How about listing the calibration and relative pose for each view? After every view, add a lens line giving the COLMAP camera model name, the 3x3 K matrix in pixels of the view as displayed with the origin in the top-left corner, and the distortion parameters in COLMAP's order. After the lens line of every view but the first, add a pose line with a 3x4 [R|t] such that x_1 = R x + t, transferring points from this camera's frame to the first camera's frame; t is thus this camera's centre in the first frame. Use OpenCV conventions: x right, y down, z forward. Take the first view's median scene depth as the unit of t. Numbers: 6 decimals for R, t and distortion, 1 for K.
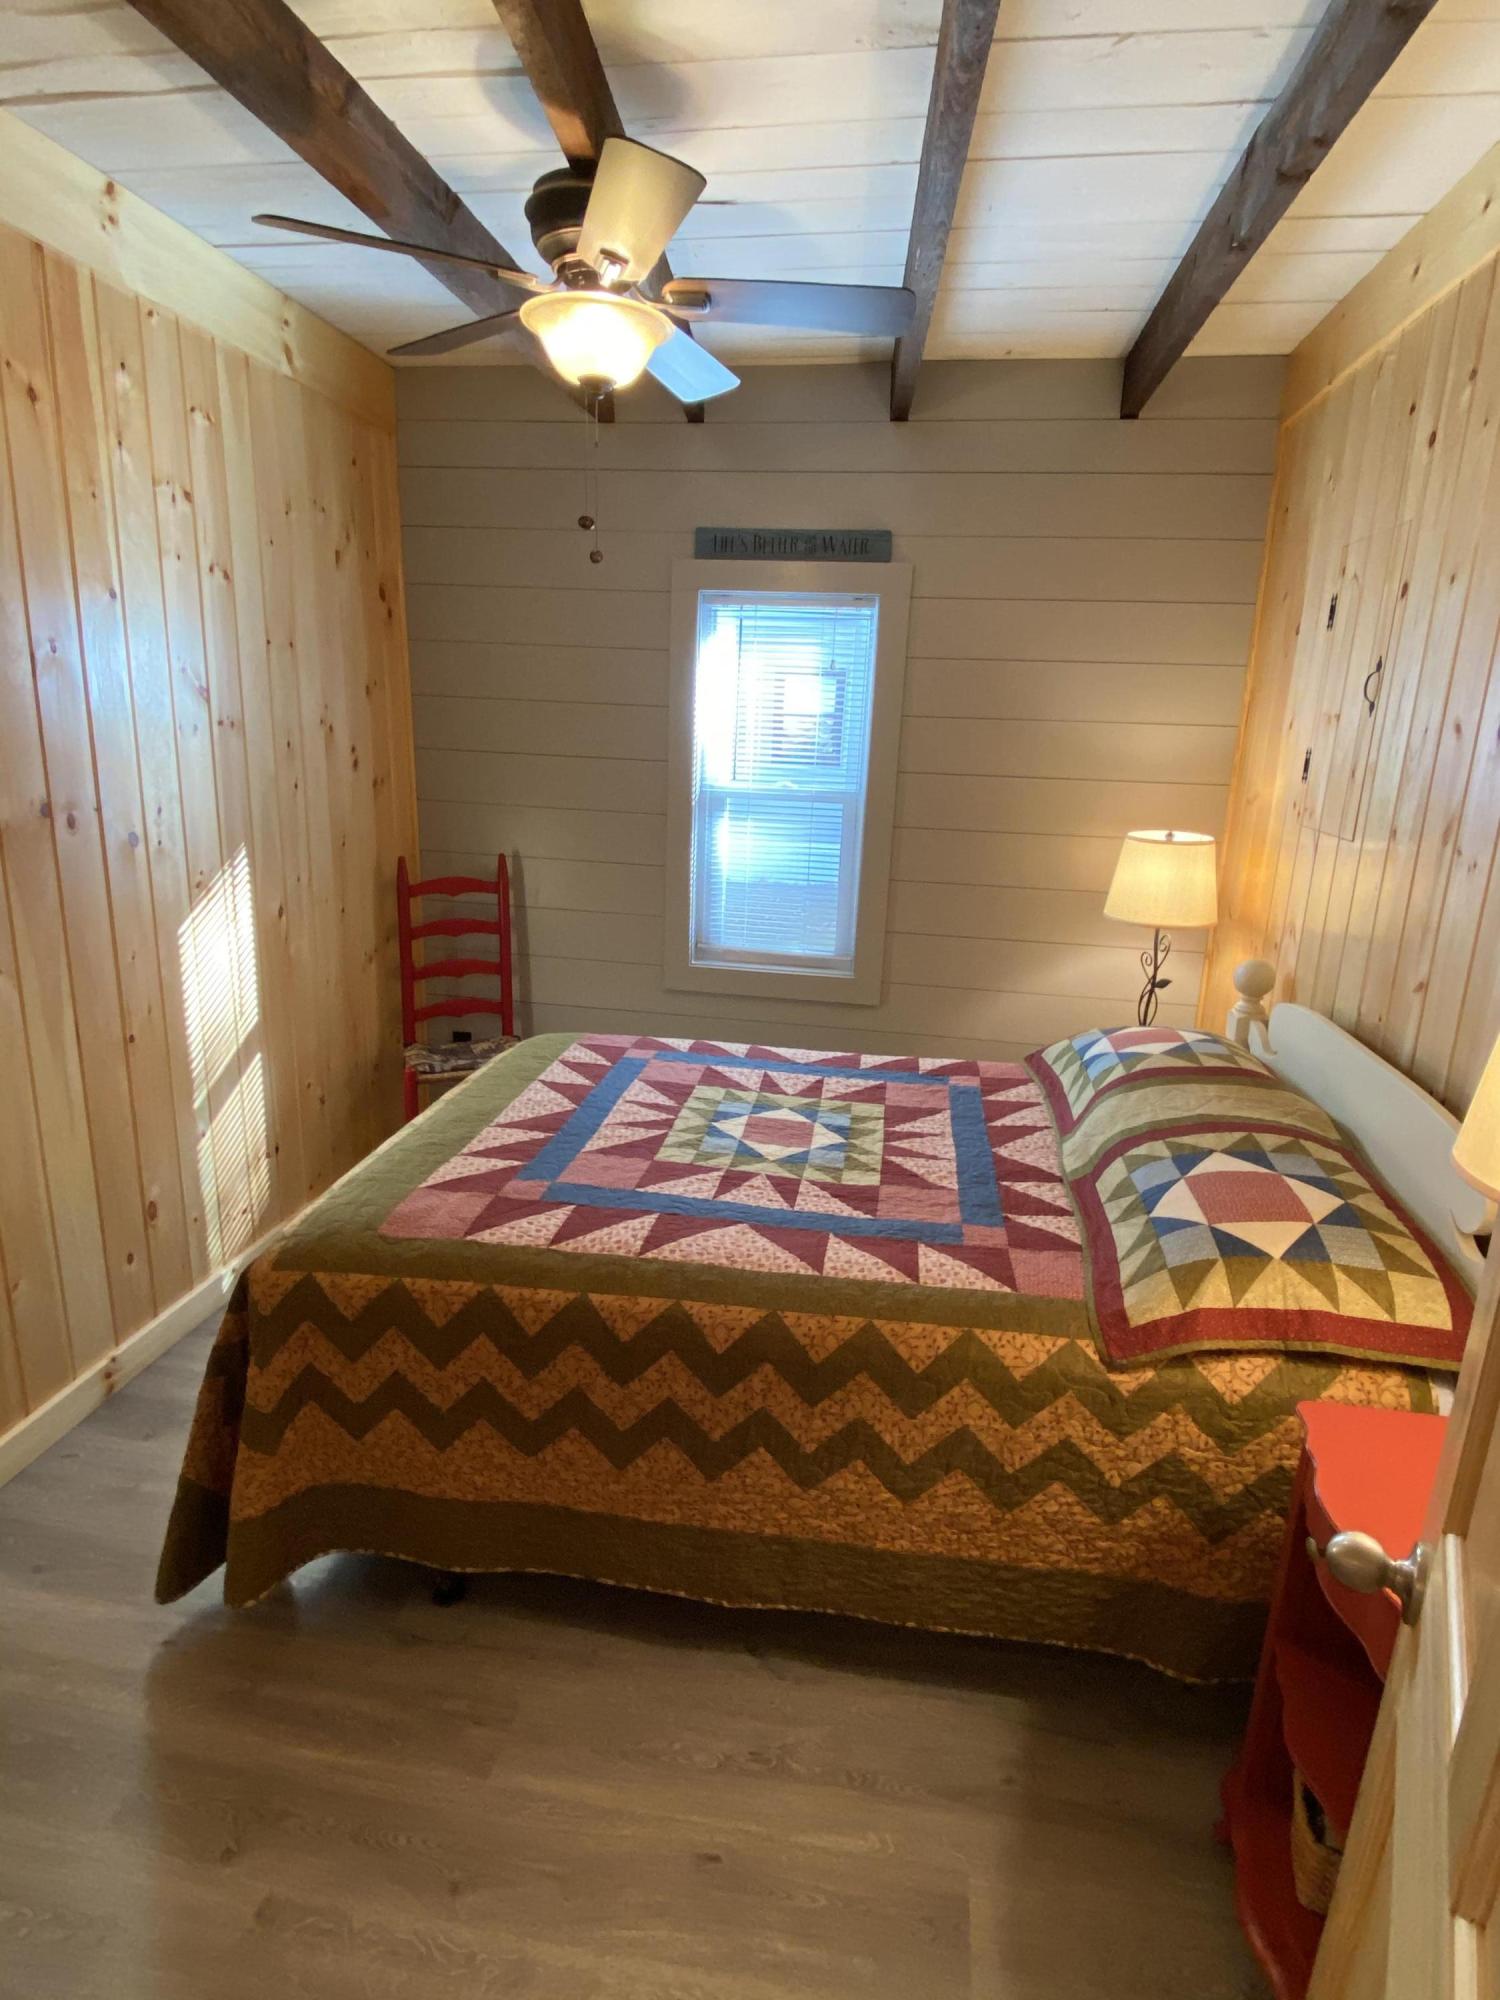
lens RADIAL K [[1051.3, 0, 746.2], [0, 1051.3, 970.8], [0, 0, 1]] dist [0.123784, -0.142547]
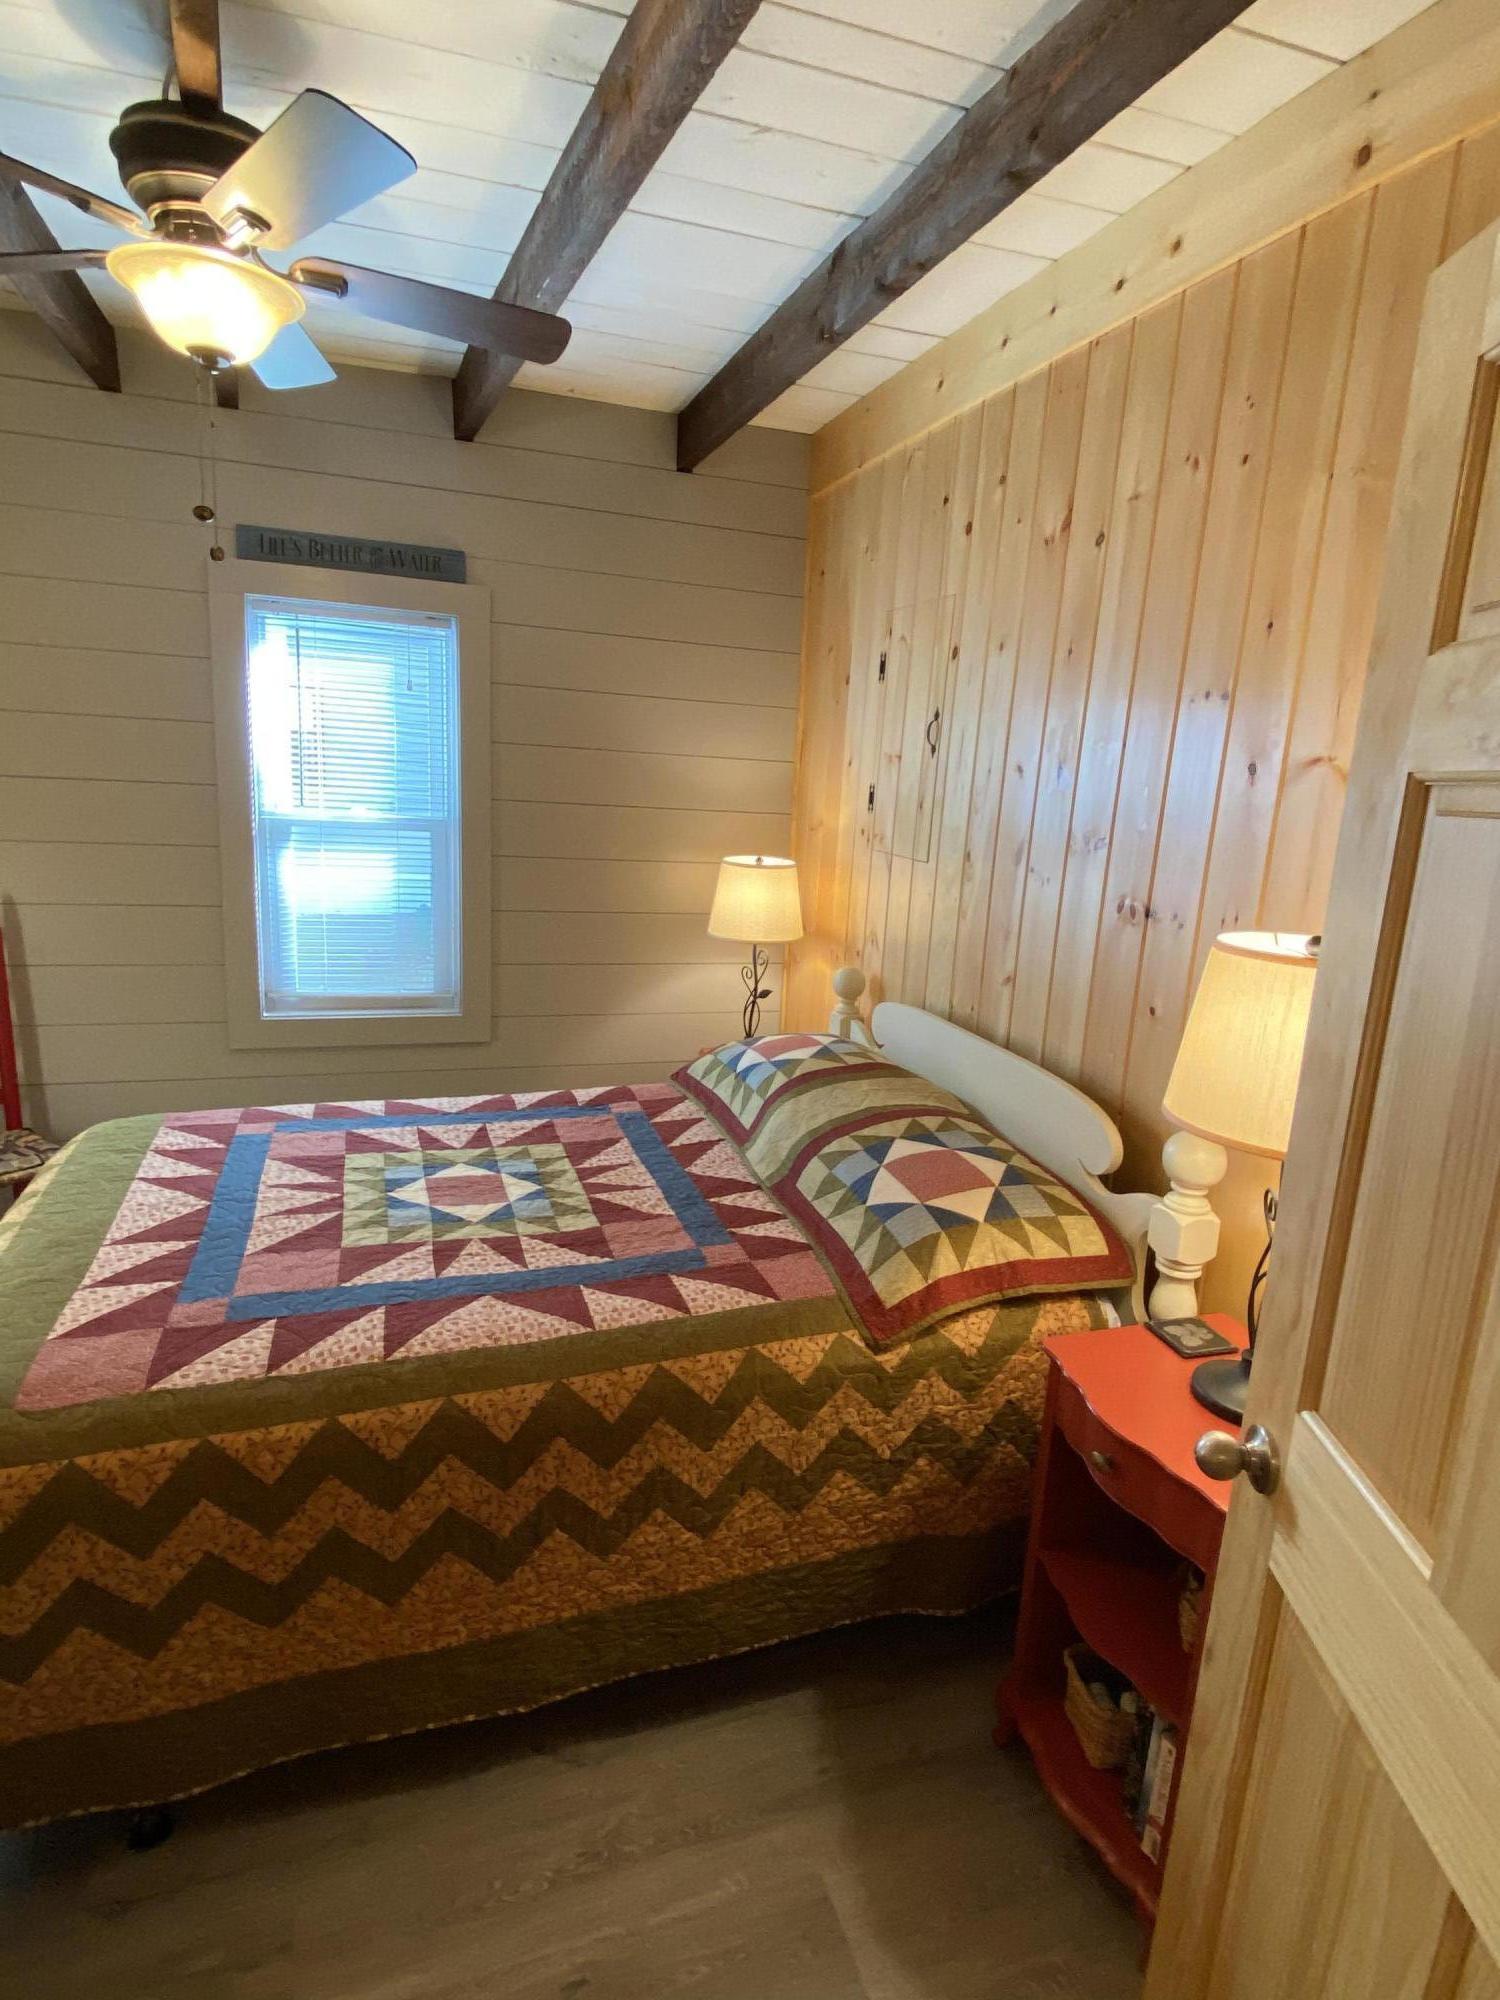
lens RADIAL K [[1050.2, 0, 754.3], [0, 1050.2, 977.0], [0, 0, 1]] dist [0.096863, -0.099519]
pose [[0.889215, -0.078219, 0.450754, -0.188000], [0.085325, 0.996343, 0.004573, -0.019962], [-0.449463, 0.034394, 0.892637, 0.065405]]
